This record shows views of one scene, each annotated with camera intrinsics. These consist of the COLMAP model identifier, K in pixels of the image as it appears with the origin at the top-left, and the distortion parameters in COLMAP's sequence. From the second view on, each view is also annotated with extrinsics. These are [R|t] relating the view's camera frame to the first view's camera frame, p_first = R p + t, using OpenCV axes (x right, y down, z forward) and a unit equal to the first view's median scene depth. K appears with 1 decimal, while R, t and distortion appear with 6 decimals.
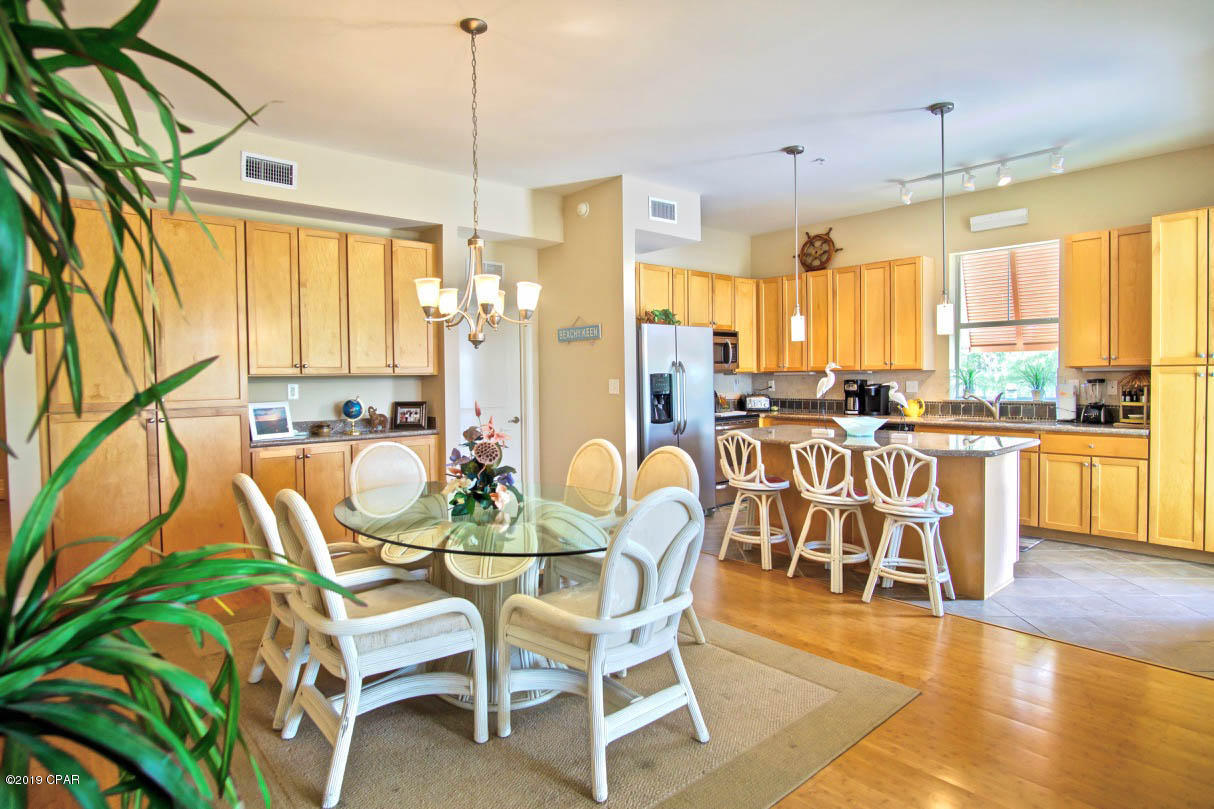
lens RADIAL K [[655.1, 0, 609.7], [0, 655.1, 400.9], [0, 0, 1]] dist [-0.026234, 0.000778]
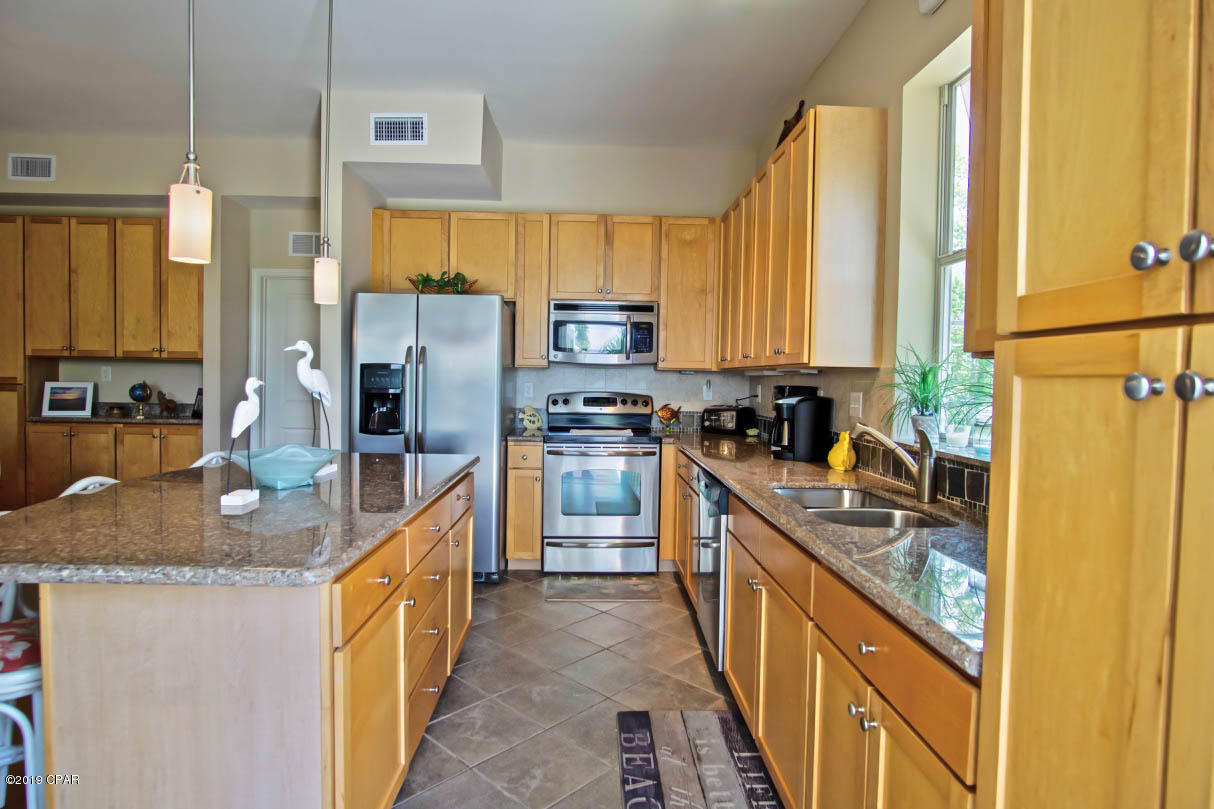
lens RADIAL K [[655.1, 0, 609.7], [0, 655.1, 400.9], [0, 0, 1]] dist [-0.026234, 0.000778]
pose [[0.769569, 0.050430, -0.636569, 0.794402], [-0.052919, 0.998484, 0.015126, -0.028183], [0.636367, 0.022046, 0.771071, 0.691420]]
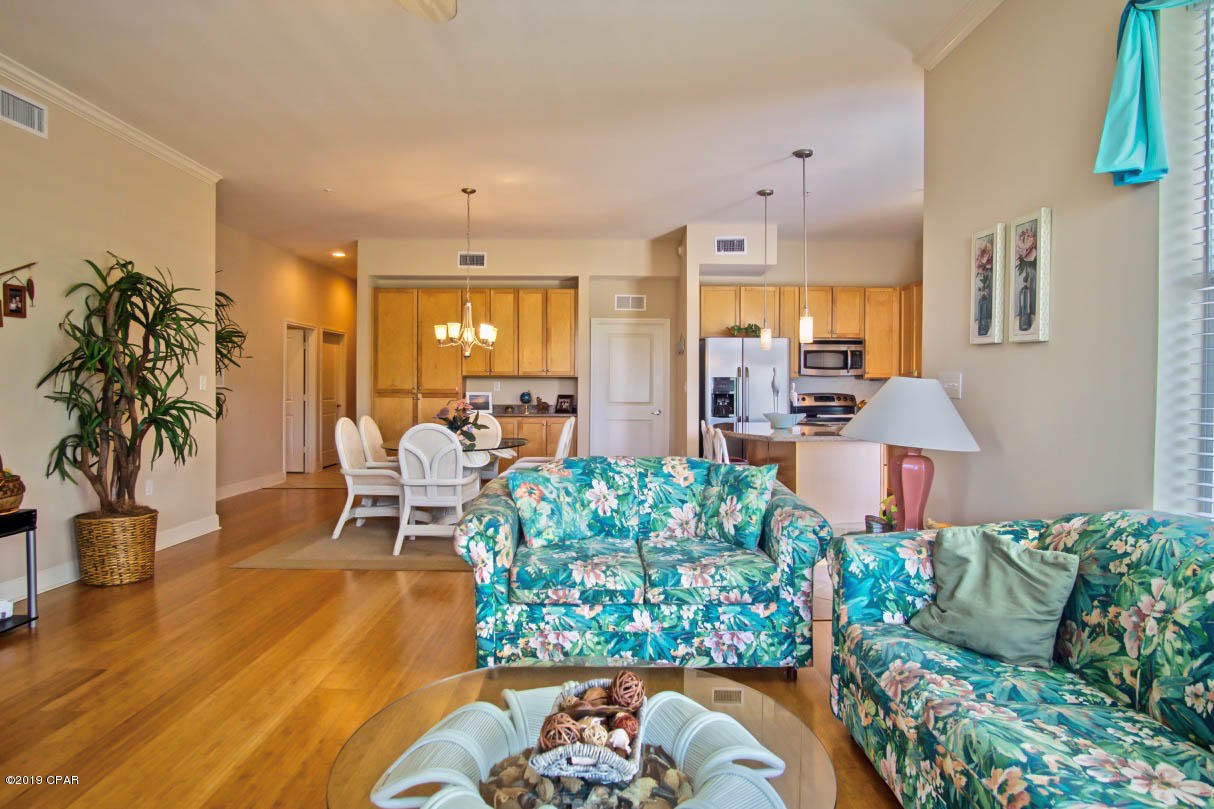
lens RADIAL K [[697.0, 0, 607.0], [0, 697.0, 404.5], [0, 0, 1]] dist [-0.018344, 0.000134]
pose [[0.753730, 0.030620, -0.656470, 0.870062], [-0.039022, 0.999237, 0.001804, 0.017798], [0.656024, 0.024257, 0.754350, -0.152728]]
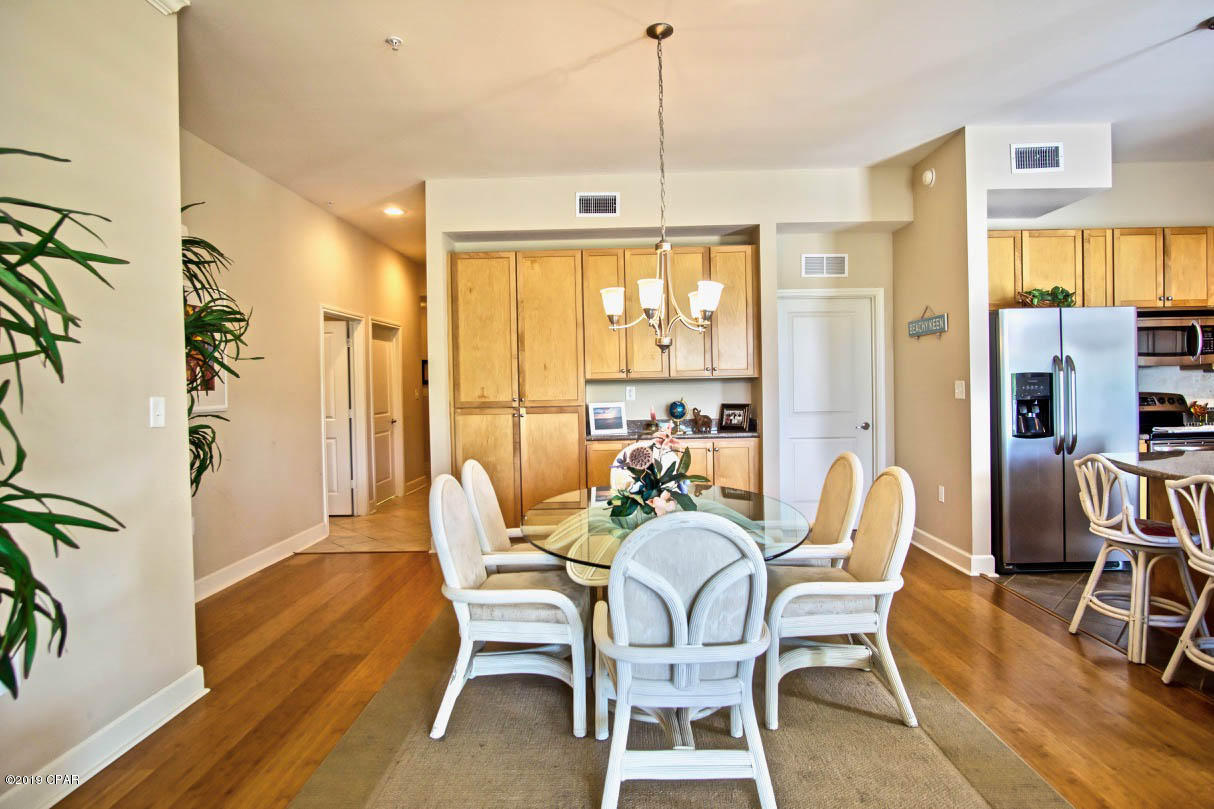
lens RADIAL K [[655.1, 0, 609.7], [0, 655.1, 400.9], [0, 0, 1]] dist [-0.026234, 0.000778]
pose [[0.739224, 0.014140, -0.673311, 0.249487], [-0.014099, 0.999885, 0.005519, -0.006747], [0.673312, 0.005413, 0.739338, 0.126047]]
